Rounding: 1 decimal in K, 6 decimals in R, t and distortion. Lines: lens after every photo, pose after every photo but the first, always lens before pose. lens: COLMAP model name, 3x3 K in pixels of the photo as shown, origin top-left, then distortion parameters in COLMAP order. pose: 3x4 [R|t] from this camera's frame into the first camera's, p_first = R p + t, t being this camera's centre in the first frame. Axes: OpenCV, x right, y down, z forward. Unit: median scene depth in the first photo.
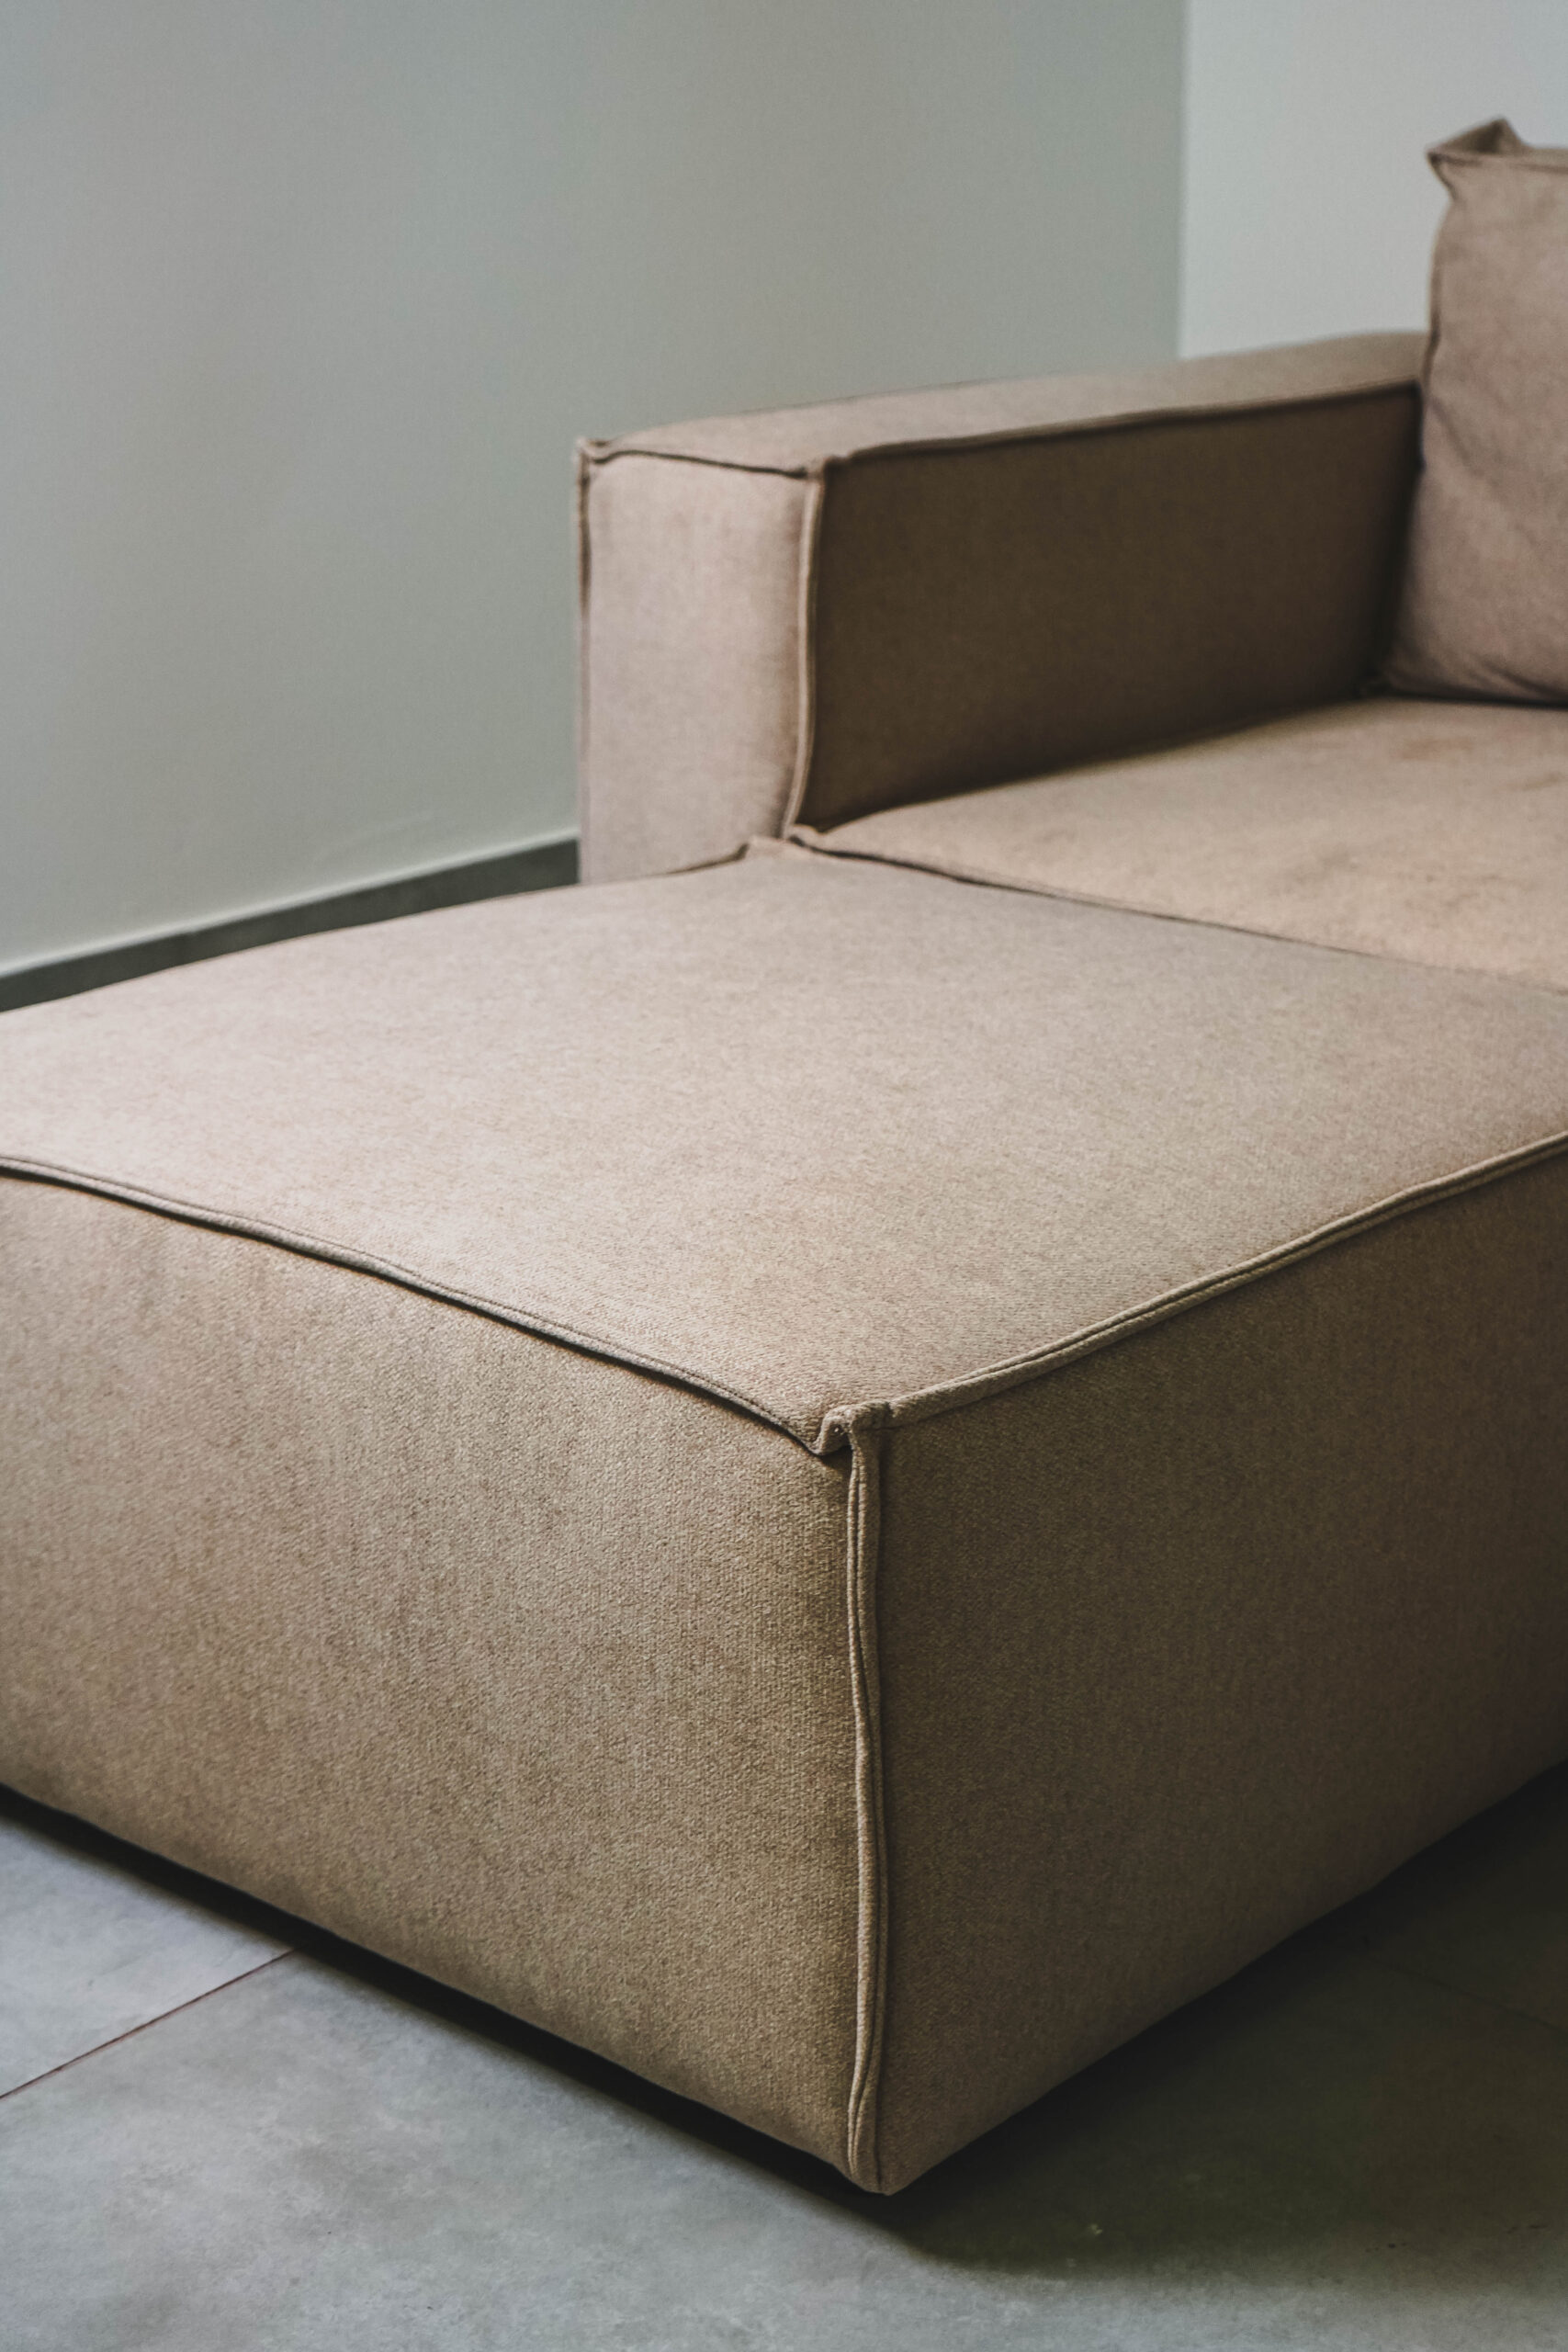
lens RADIAL K [[3915.1, 0, 770.3], [0, 3915.1, 1179.8], [0, 0, 1]] dist [0.020049, 0.000000]
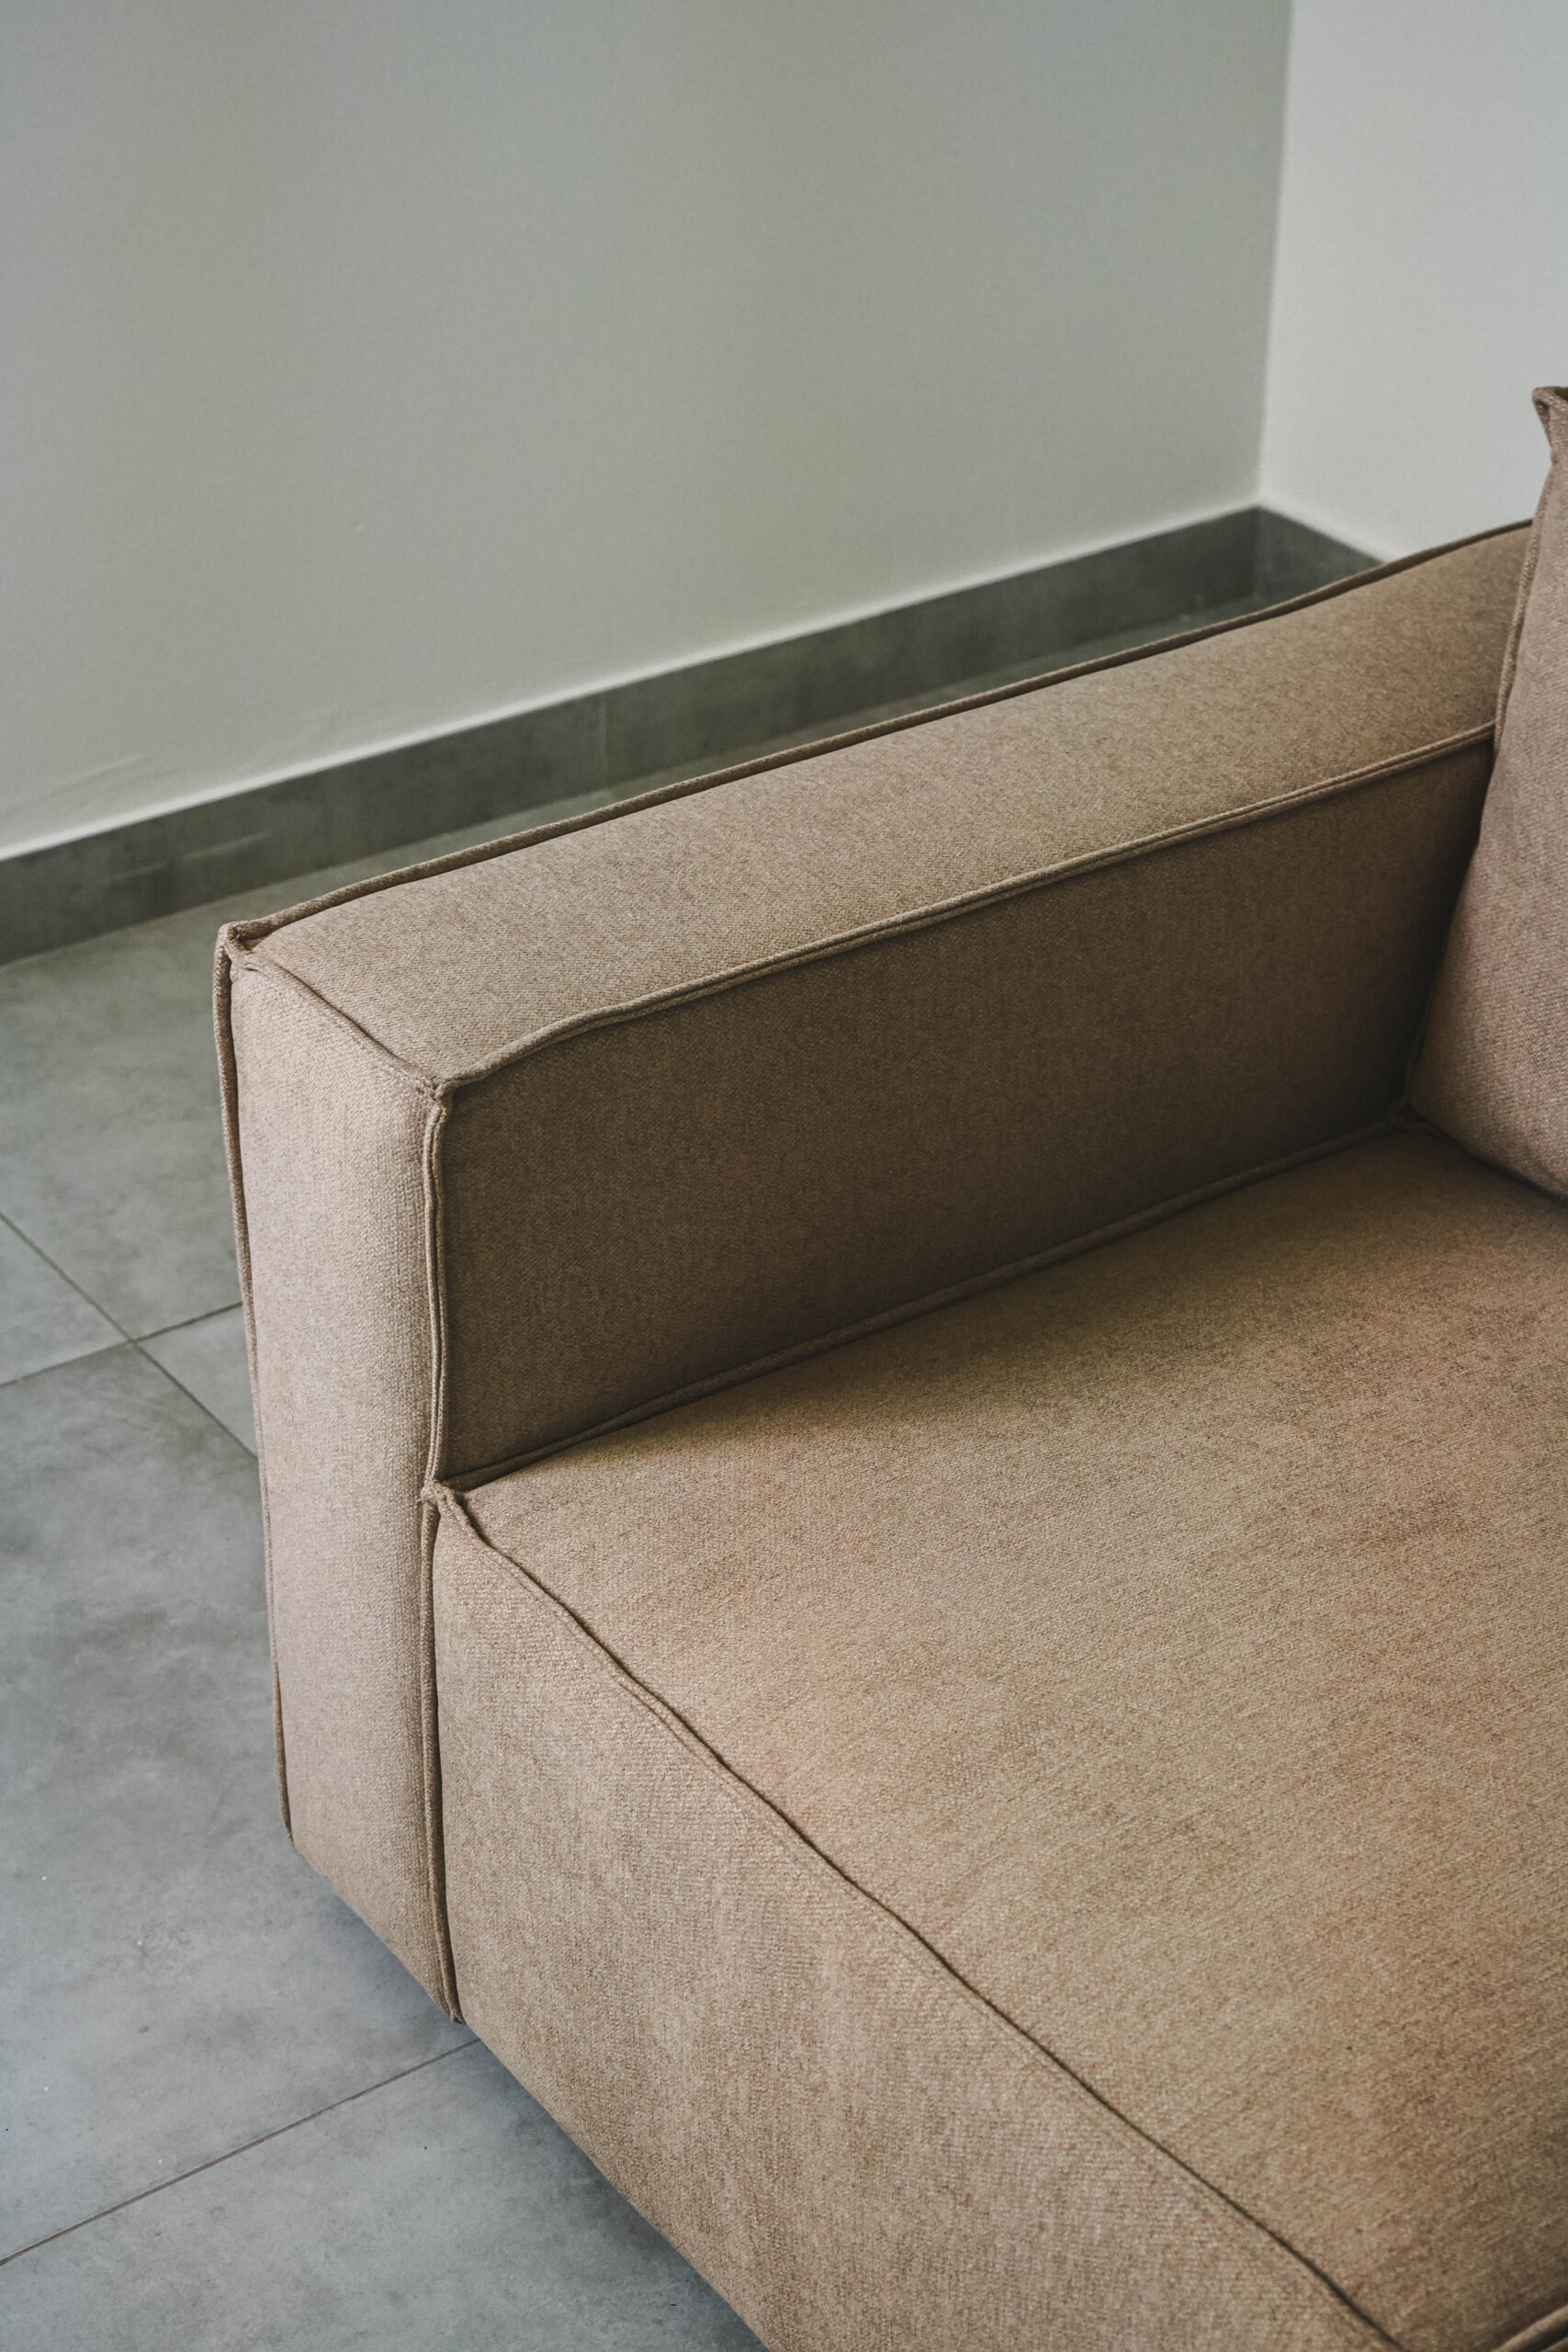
lens RADIAL K [[4160.4, 0, 771.9], [0, 4160.4, 1188.5], [0, 0, 1]] dist [0.248290, 0.000000]
pose [[0.974241, 0.105595, -0.199260, 0.346910], [-0.057742, 0.970947, 0.232224, -0.513123], [0.217993, -0.214737, 0.952033, 0.333481]]
